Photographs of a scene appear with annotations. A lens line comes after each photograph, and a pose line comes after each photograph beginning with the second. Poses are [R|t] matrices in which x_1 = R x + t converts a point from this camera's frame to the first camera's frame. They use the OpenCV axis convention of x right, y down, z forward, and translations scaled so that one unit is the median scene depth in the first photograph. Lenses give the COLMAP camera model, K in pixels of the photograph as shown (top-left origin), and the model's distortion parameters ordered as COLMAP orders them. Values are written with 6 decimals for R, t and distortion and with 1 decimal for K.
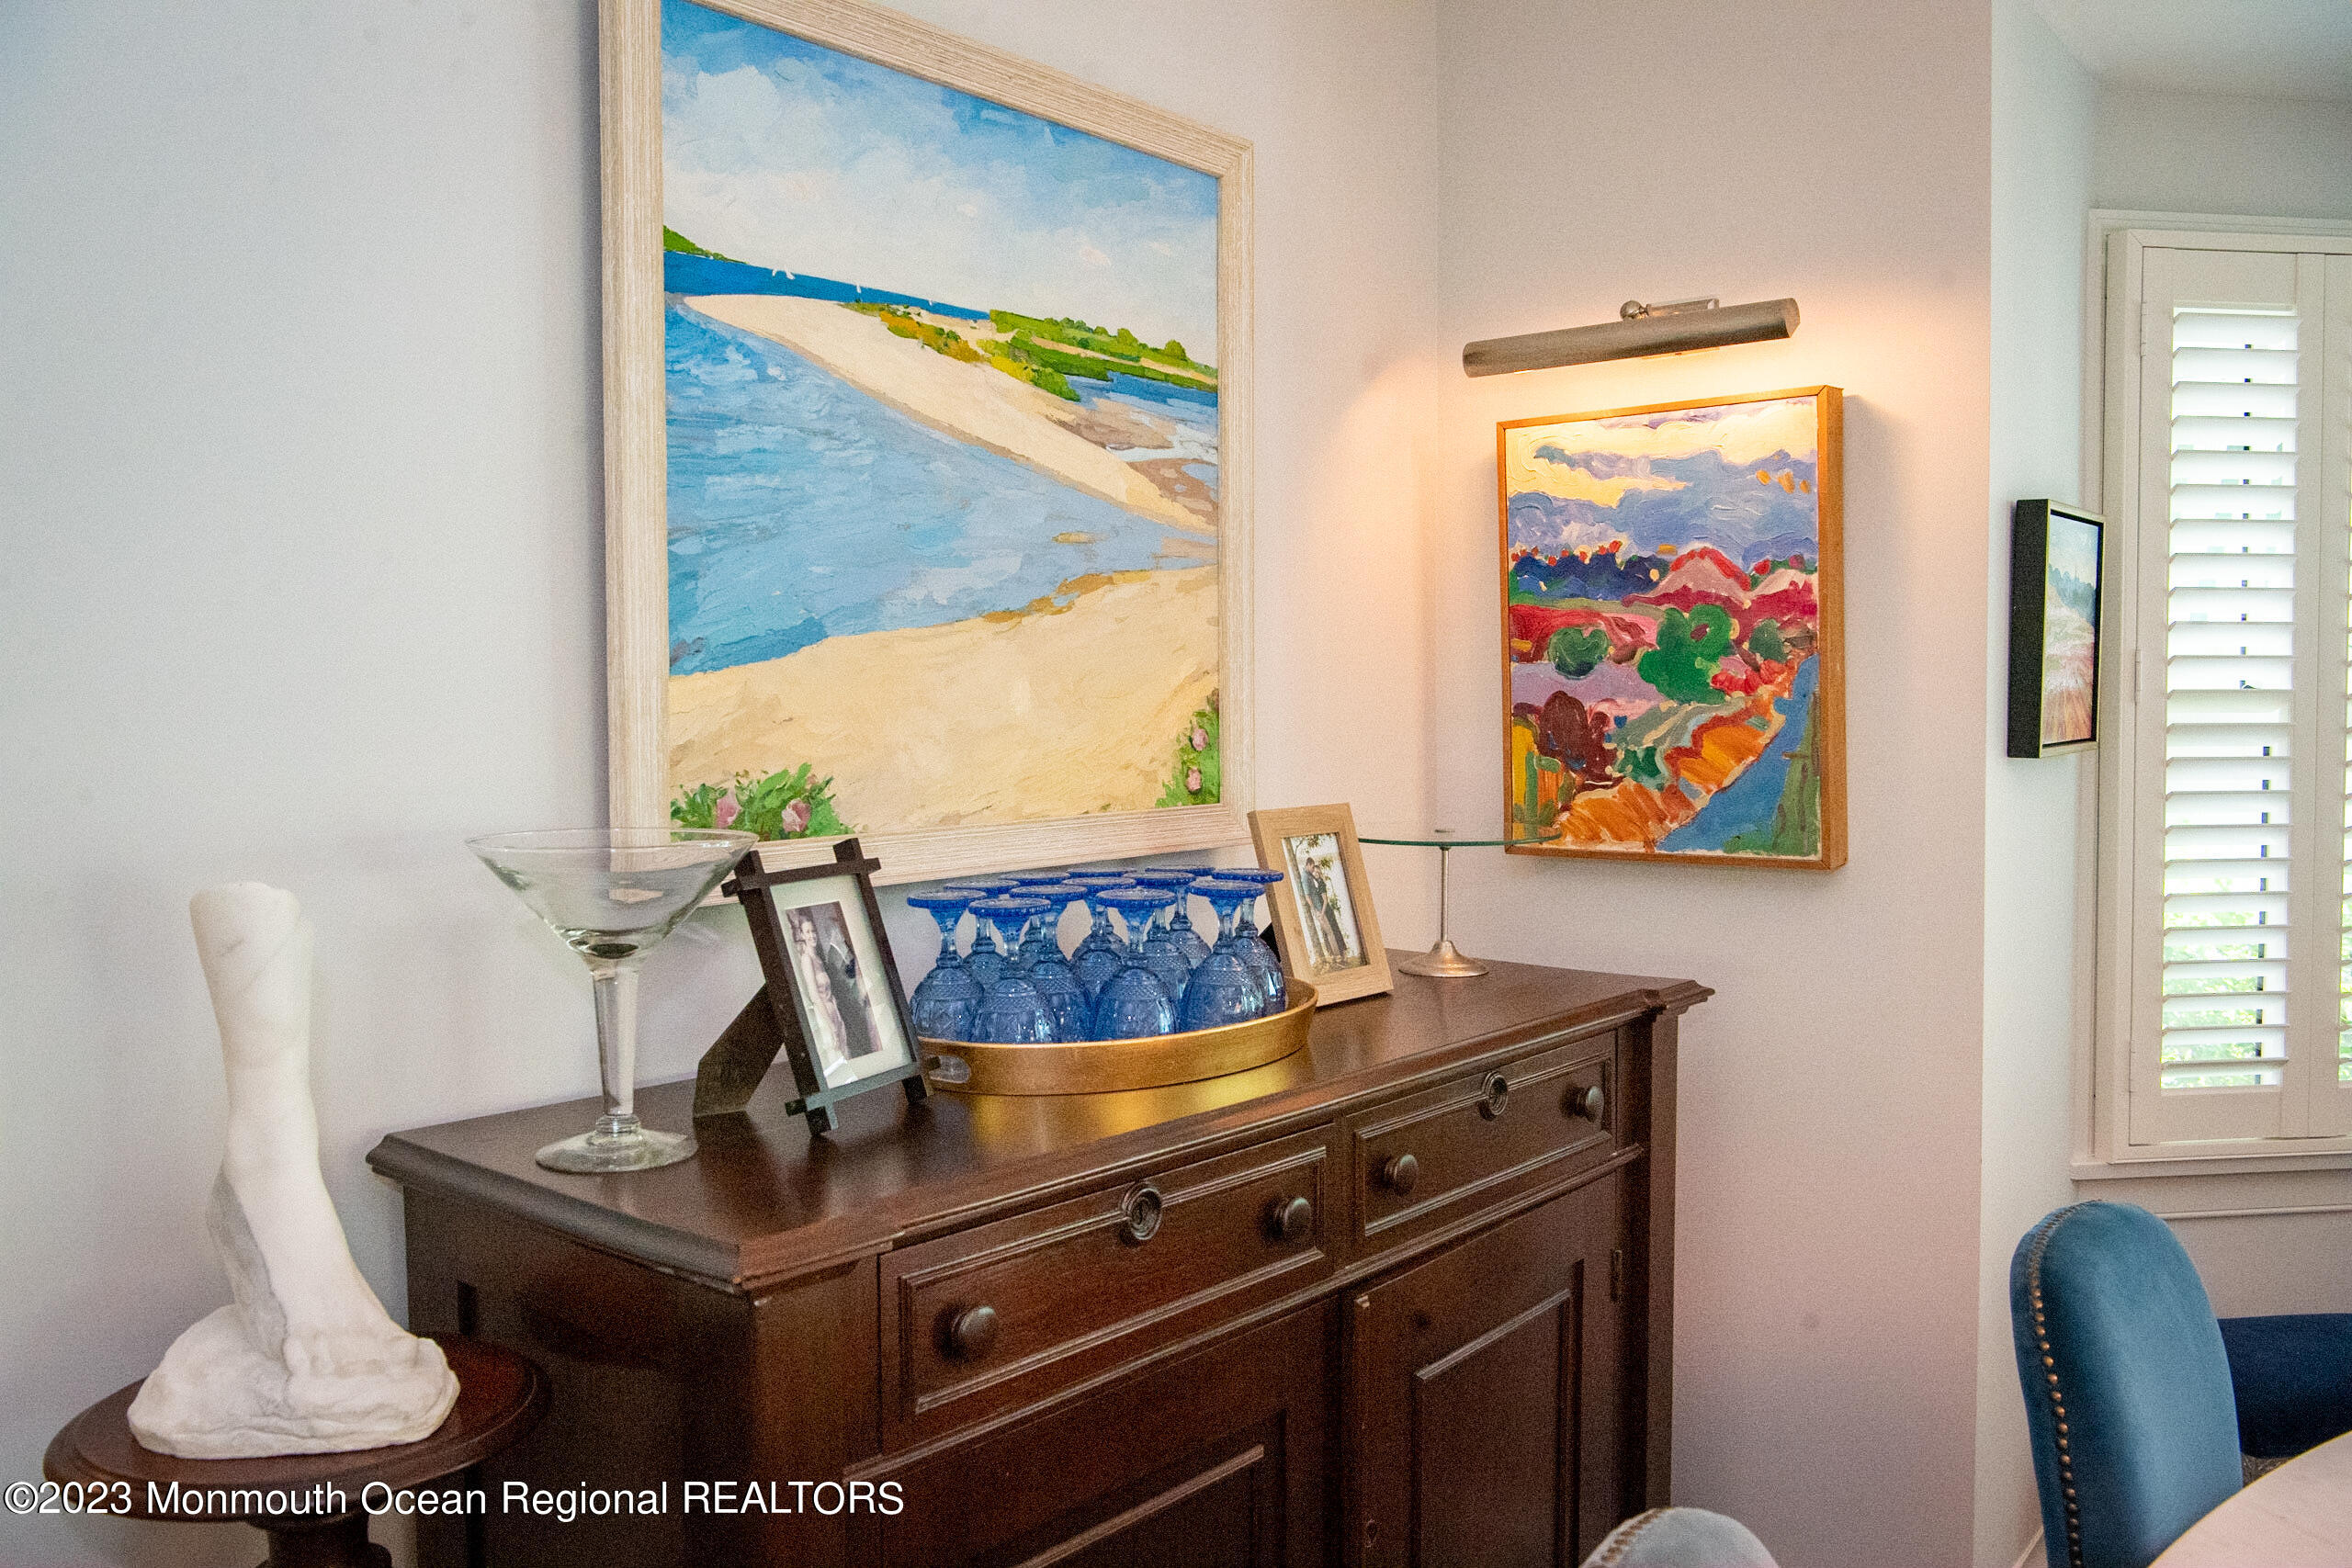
lens RADIAL K [[1816.9, 0, 1176.0], [0, 1816.9, 784.0], [0, 0, 1]] dist [-0.061945, 0.000508]
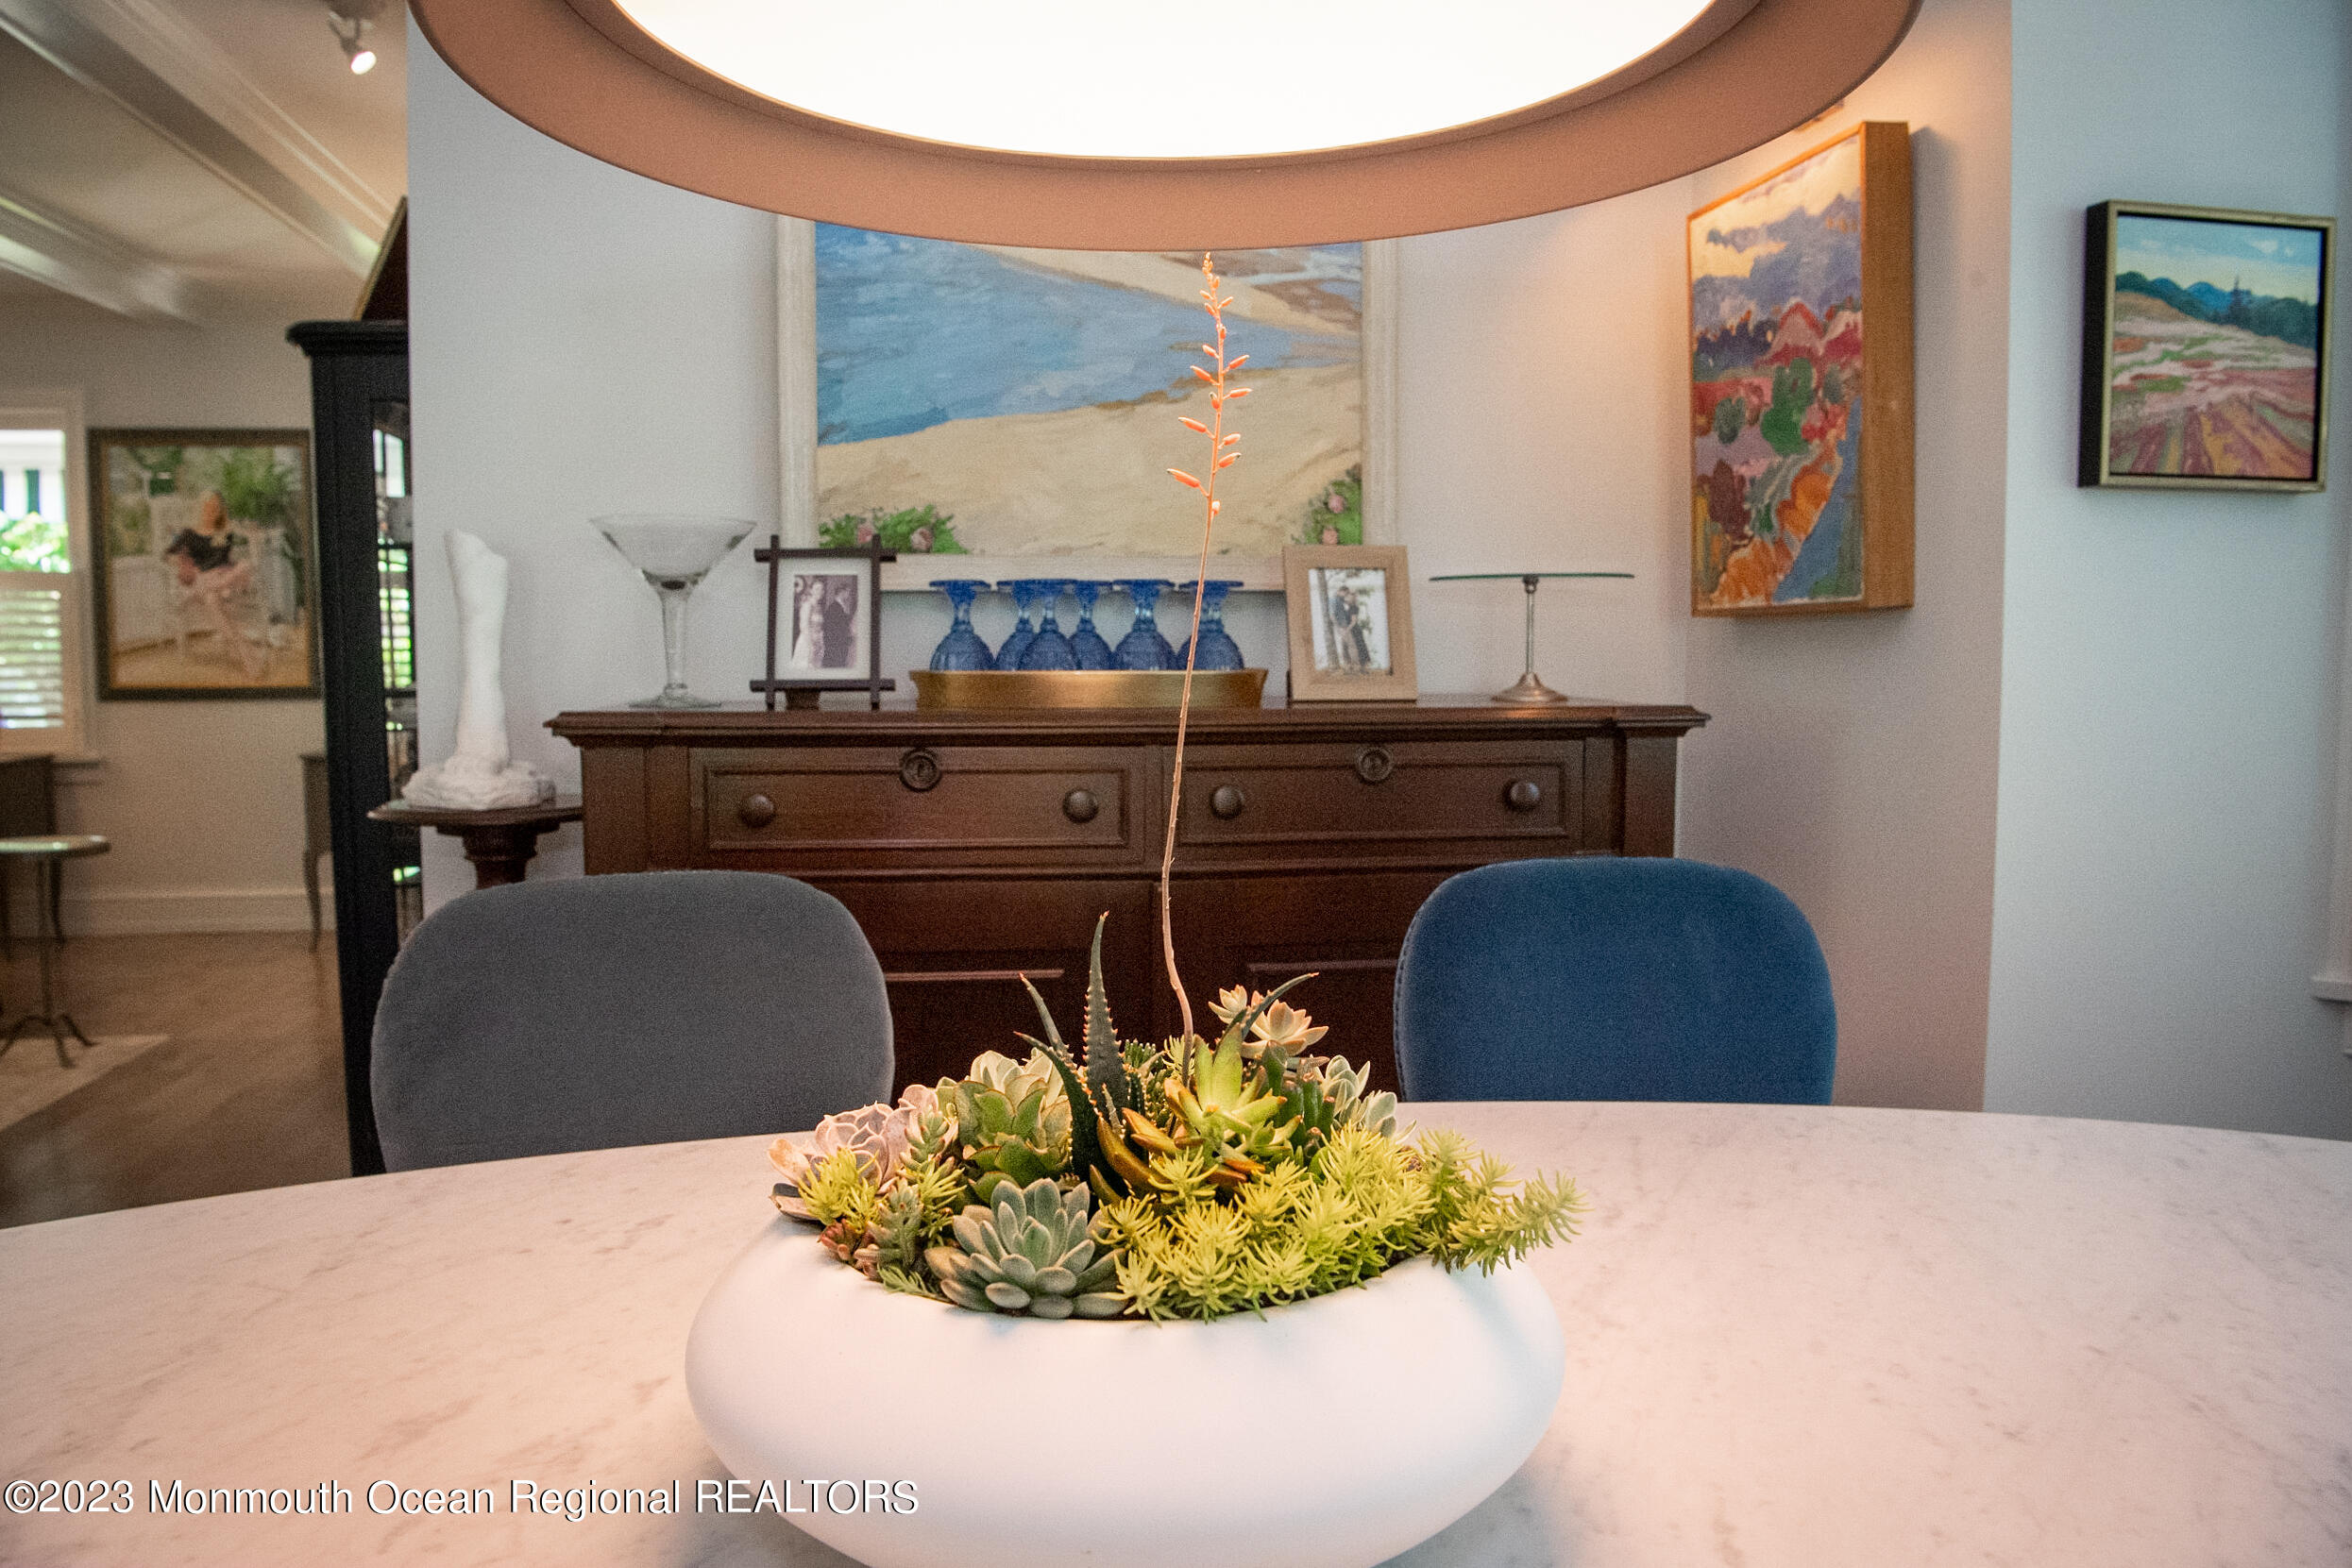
lens RADIAL K [[1633.1, 0, 1176.0], [0, 1633.1, 784.0], [0, 0, 1]] dist [-0.073759, 0.000134]
pose [[0.764164, 0.058147, -0.642396, 0.641208], [-0.034005, 0.998175, 0.049900, 0.112293], [0.644125, -0.016287, 0.764746, 0.068820]]
